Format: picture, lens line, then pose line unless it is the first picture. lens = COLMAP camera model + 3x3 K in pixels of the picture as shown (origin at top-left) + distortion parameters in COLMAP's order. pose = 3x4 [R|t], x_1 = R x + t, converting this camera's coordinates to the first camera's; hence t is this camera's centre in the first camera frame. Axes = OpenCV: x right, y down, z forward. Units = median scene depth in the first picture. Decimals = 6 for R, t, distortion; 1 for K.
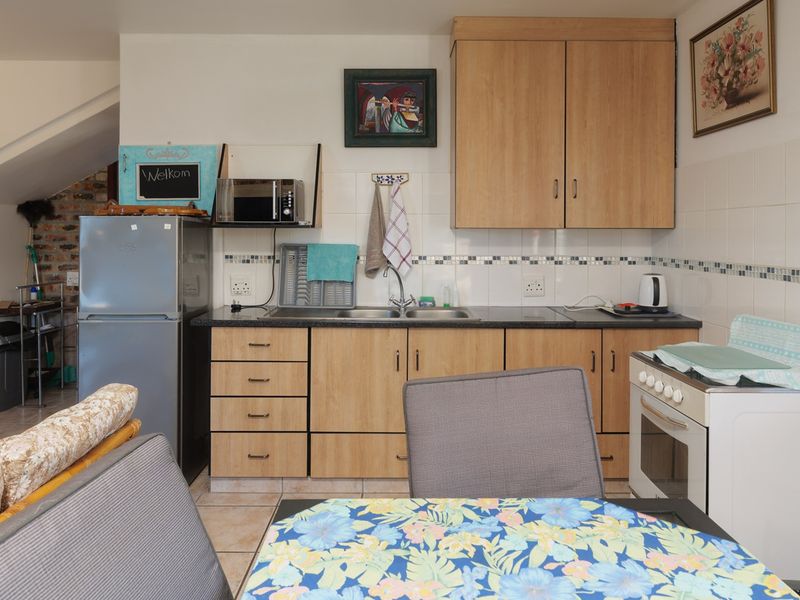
lens RADIAL K [[583.4, 0, 398.5], [0, 583.4, 236.8], [0, 0, 1]] dist [-0.007198, -0.003260]
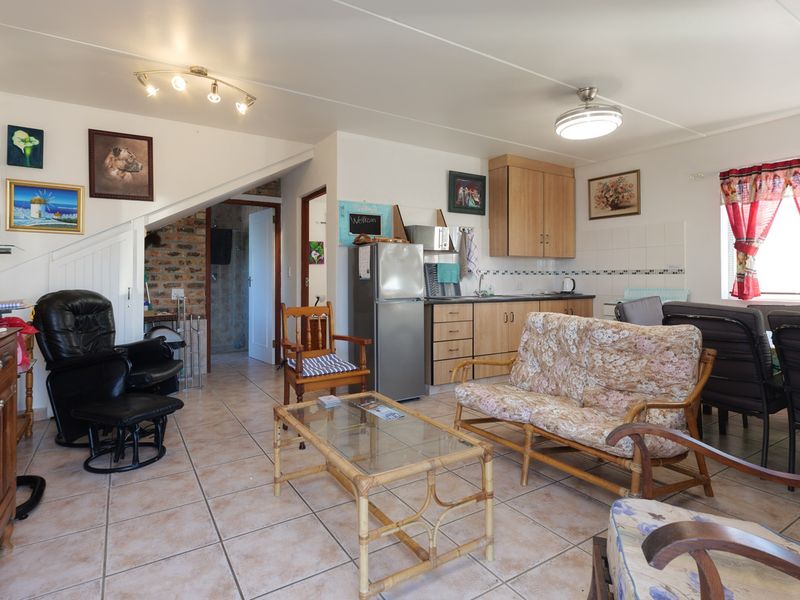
lens RADIAL K [[438.0, 0, 400.0], [0, 438.0, 274.4], [0, 0, 1]] dist [0.001358, 0.000066]
pose [[0.847036, 0.000691, 0.531536, -0.980252], [0.004990, 0.999945, -0.009253, 0.059884], [-0.531513, 0.010490, 0.846985, -0.109676]]
